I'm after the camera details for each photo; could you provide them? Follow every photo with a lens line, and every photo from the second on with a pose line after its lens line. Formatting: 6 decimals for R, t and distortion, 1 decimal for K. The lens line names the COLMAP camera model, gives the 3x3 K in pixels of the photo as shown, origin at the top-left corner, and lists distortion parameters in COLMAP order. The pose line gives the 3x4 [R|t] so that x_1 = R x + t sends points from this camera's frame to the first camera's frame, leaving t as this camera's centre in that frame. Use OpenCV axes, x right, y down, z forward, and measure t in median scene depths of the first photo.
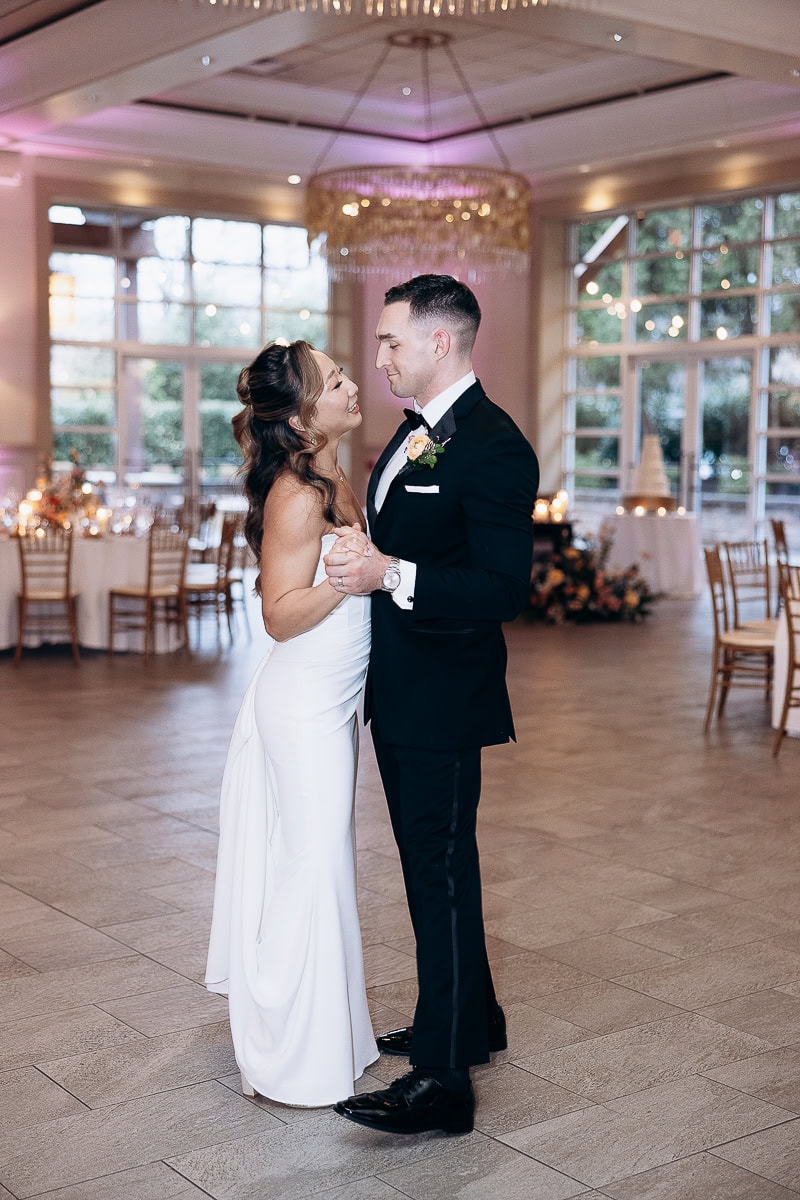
lens RADIAL K [[1653.3, 0, 391.2], [0, 1653.3, 600.3], [0, 0, 1]] dist [0.024745, 0.000000]
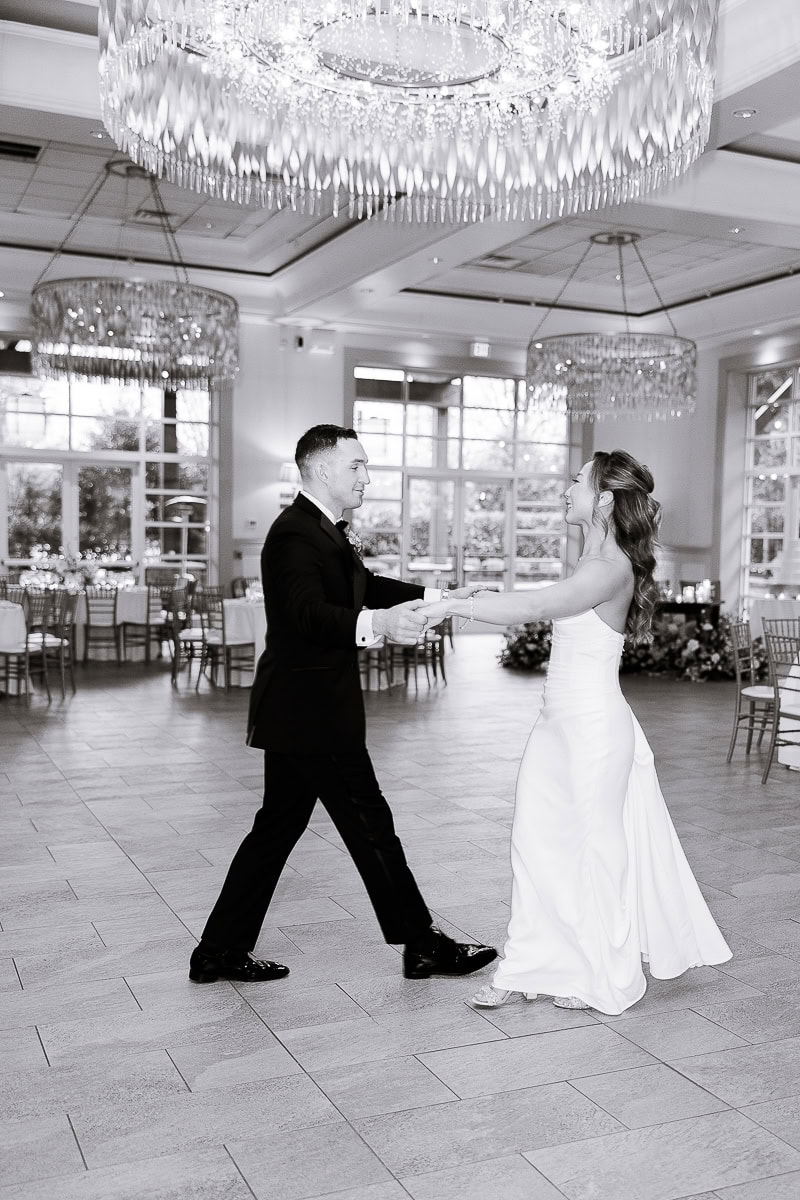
lens RADIAL K [[1236.1, 0, 425.4], [0, 1236.1, 648.6], [0, 0, 1]] dist [0.000937, 0.000000]
pose [[0.979086, 0.027138, -0.201629, 0.090286], [-0.029307, 0.999540, -0.007779, 0.002644], [0.201325, 0.013525, 0.979431, 0.004609]]
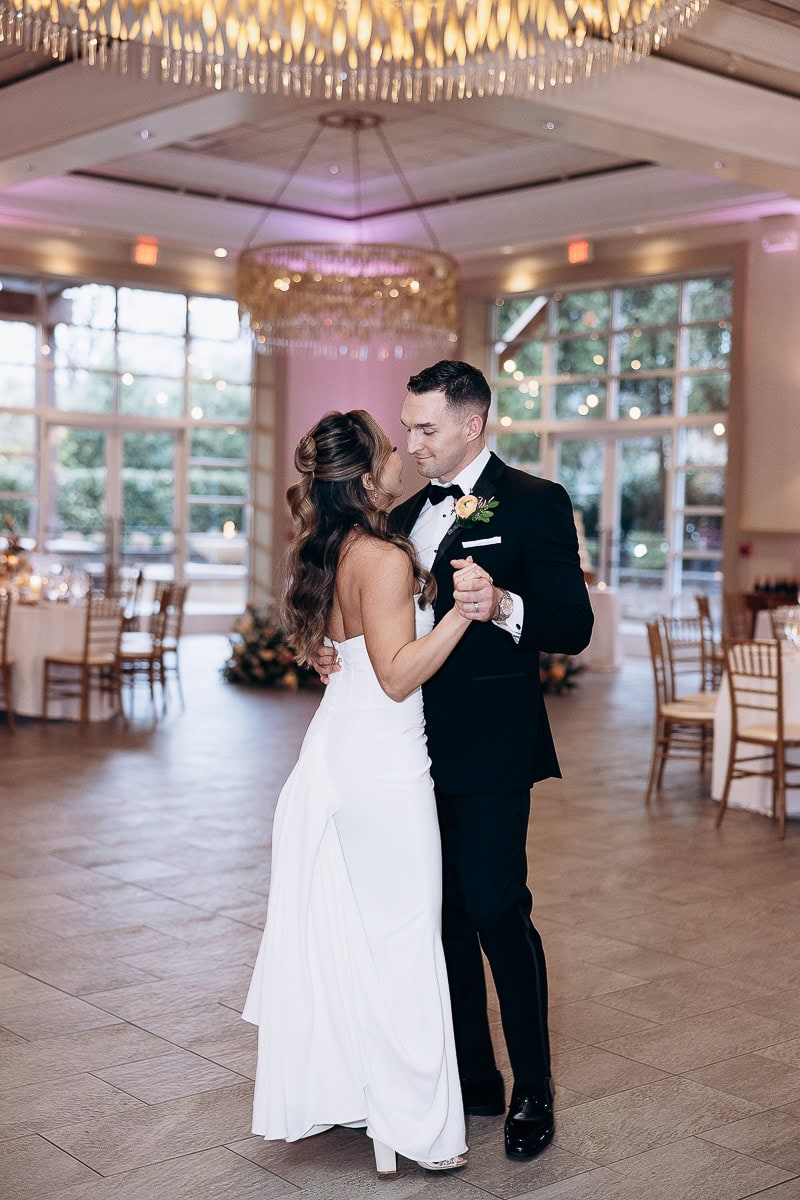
lens RADIAL K [[1653.3, 0, 404.2], [0, 1653.3, 601.5], [0, 0, 1]] dist [0.024745, 0.000000]
pose [[0.997548, 0.012696, 0.068830, -0.018351], [-0.009771, 0.999042, -0.042661, 0.000374], [-0.069305, 0.041884, 0.996716, -0.006093]]
